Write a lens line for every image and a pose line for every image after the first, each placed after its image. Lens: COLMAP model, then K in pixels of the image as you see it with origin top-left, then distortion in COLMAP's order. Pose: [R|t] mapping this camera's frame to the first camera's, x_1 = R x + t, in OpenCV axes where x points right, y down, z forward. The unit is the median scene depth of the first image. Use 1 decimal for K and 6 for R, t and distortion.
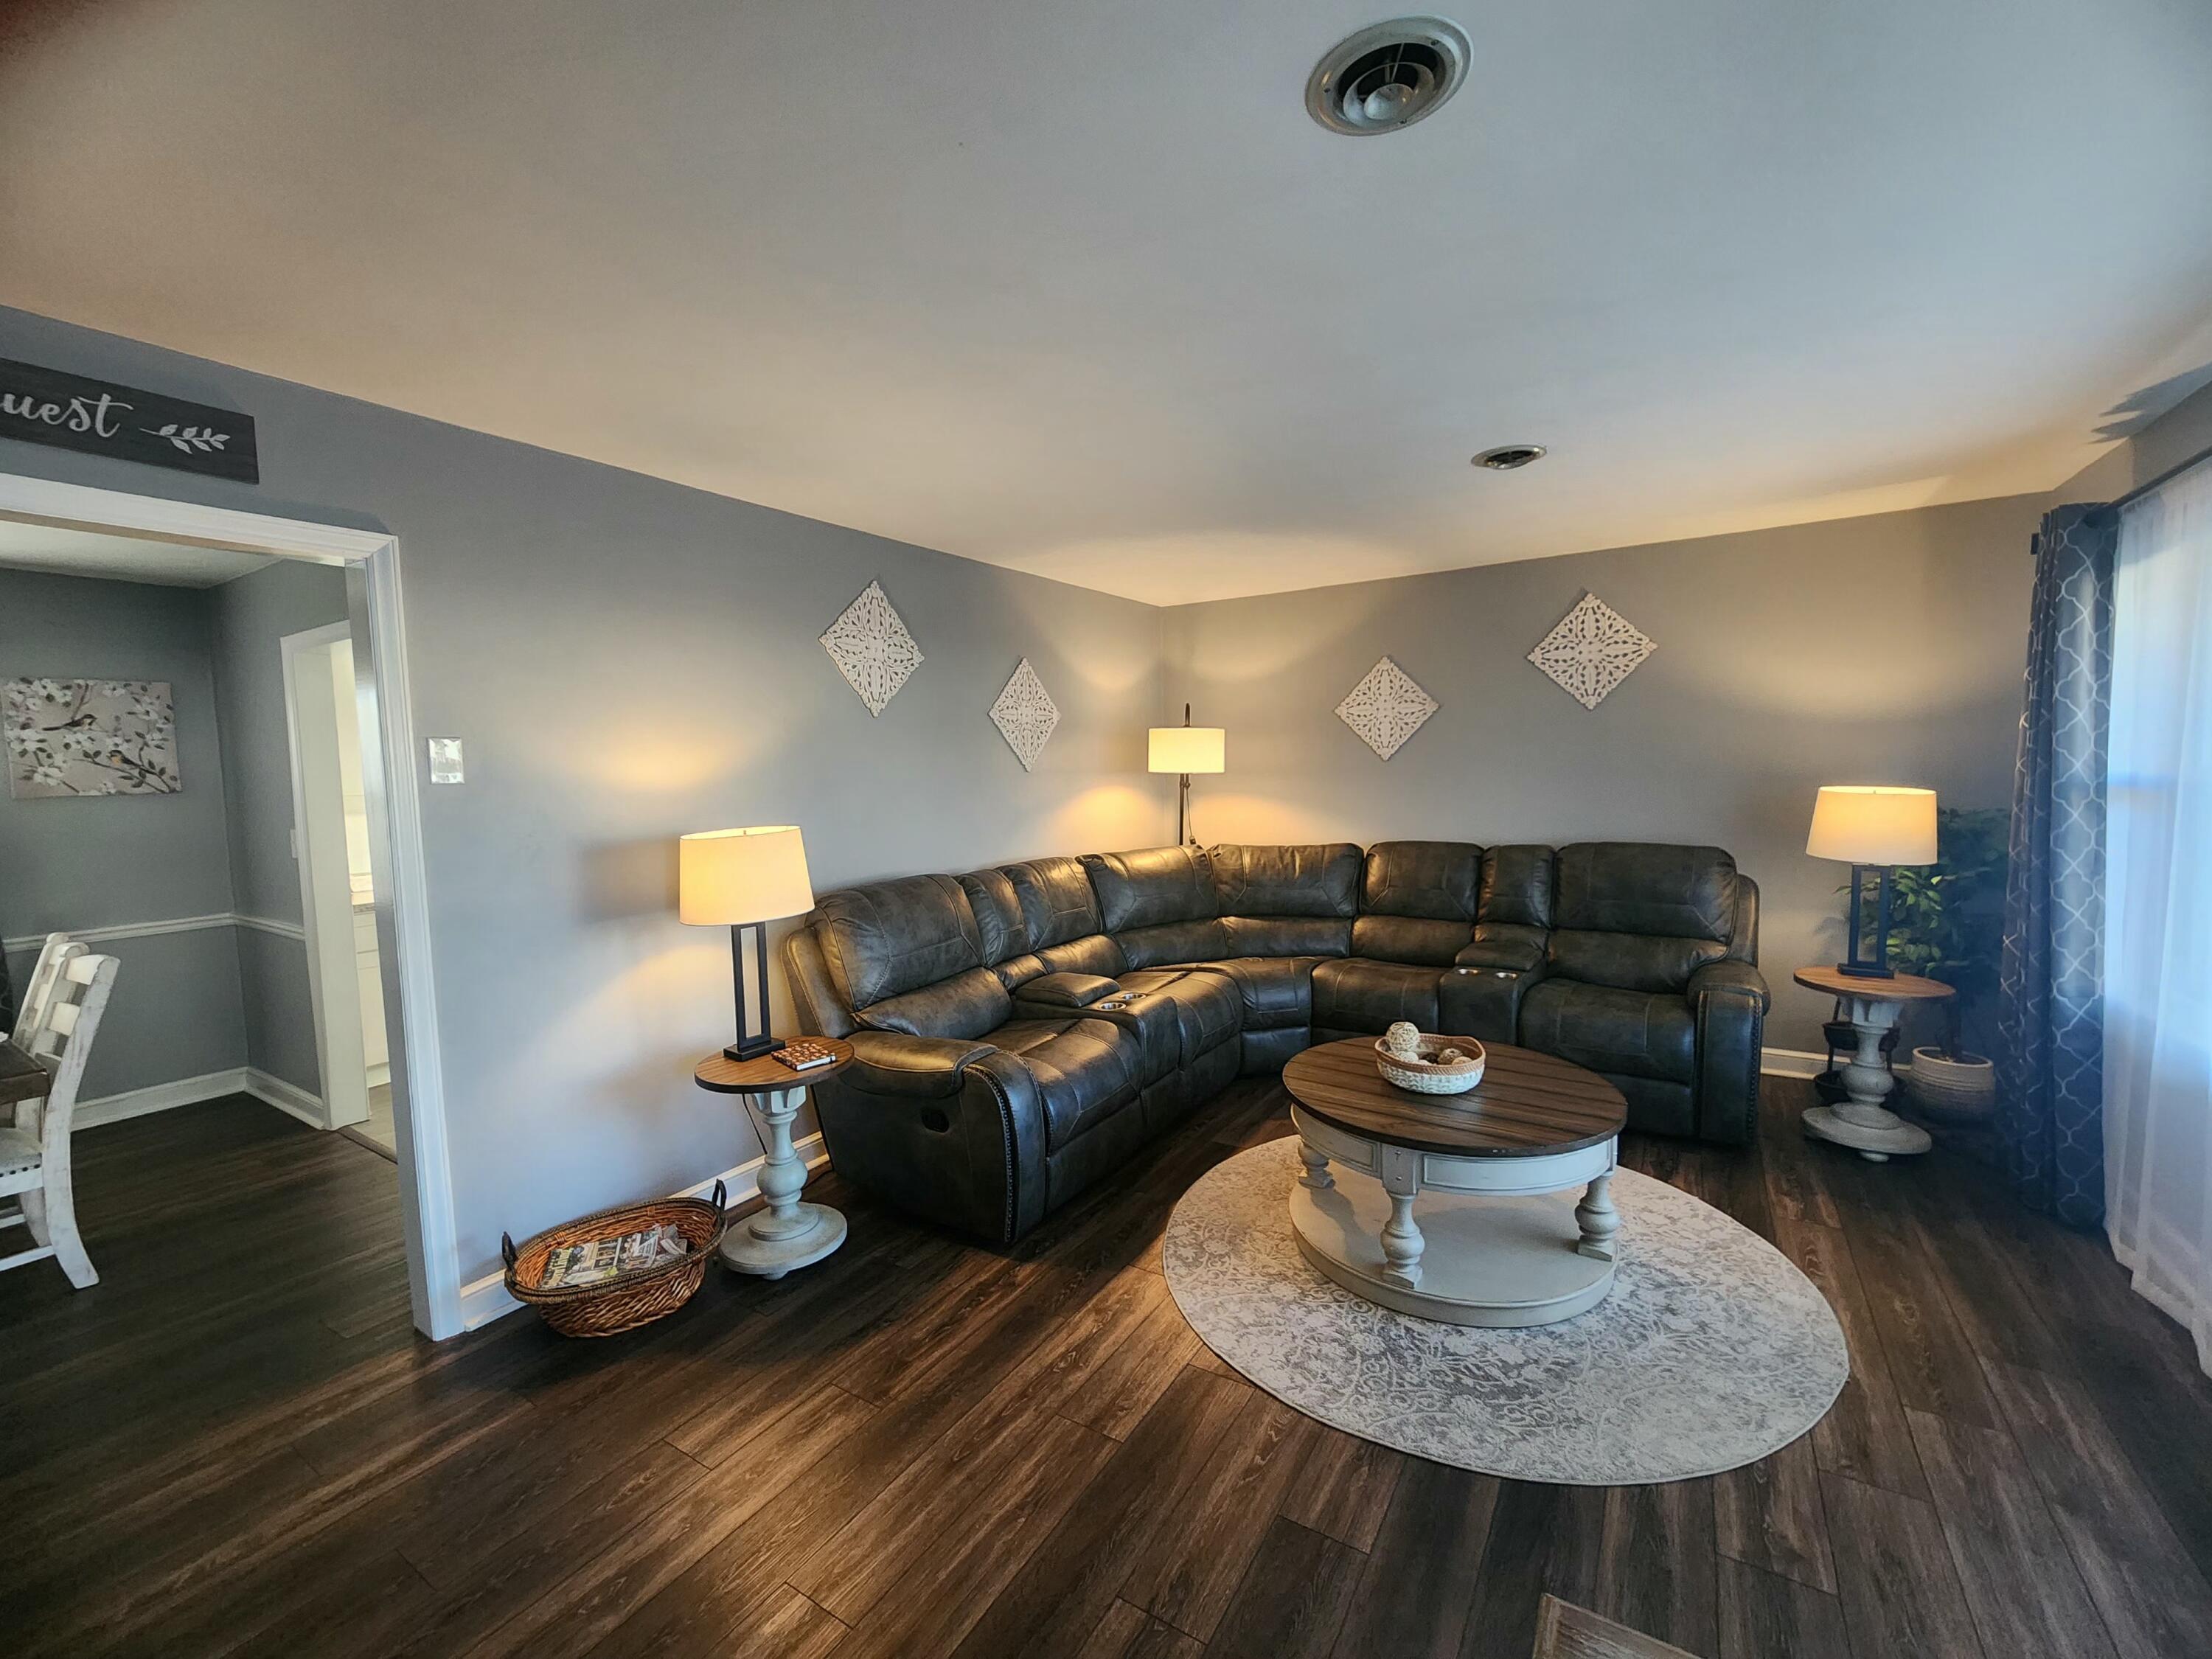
lens RADIAL K [[911.6, 0, 1110.9], [0, 911.6, 828.2], [0, 0, 1]] dist [0.002198, 0.000121]
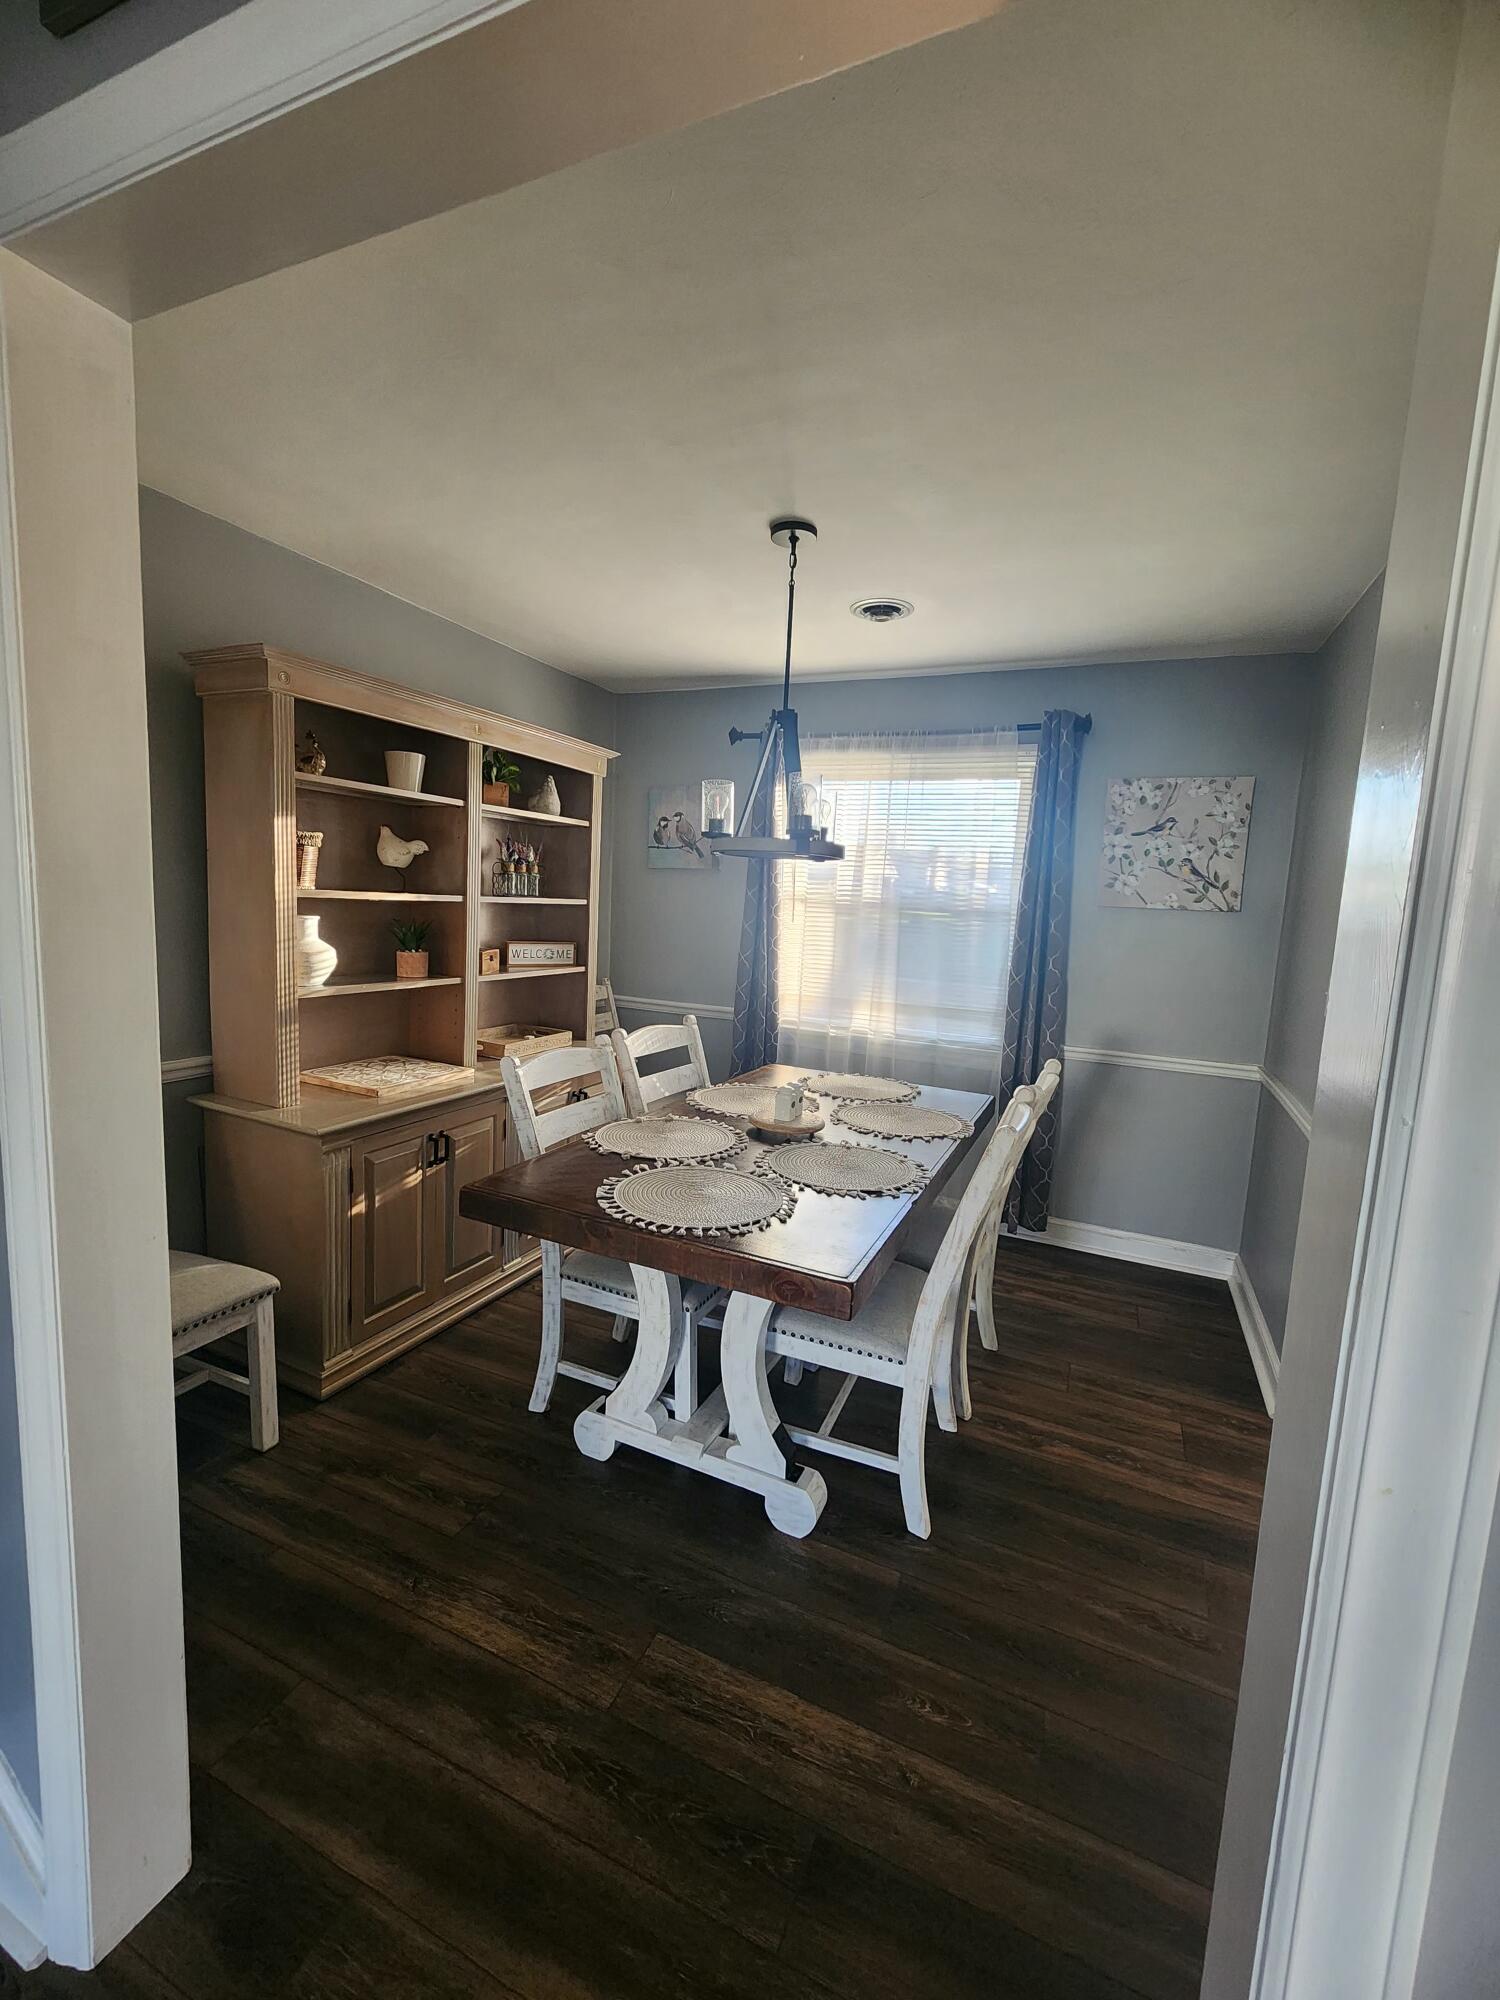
lens RADIAL K [[824.2, 0, 757.1], [0, 824.2, 995.5], [0, 0, 1]] dist [0.002198, 0.000121]
pose [[0.154280, 0.143709, -0.977520, -0.368861], [-0.129077, 0.983818, 0.124263, -0.001600], [0.979559, 0.107004, 0.170333, 0.484284]]
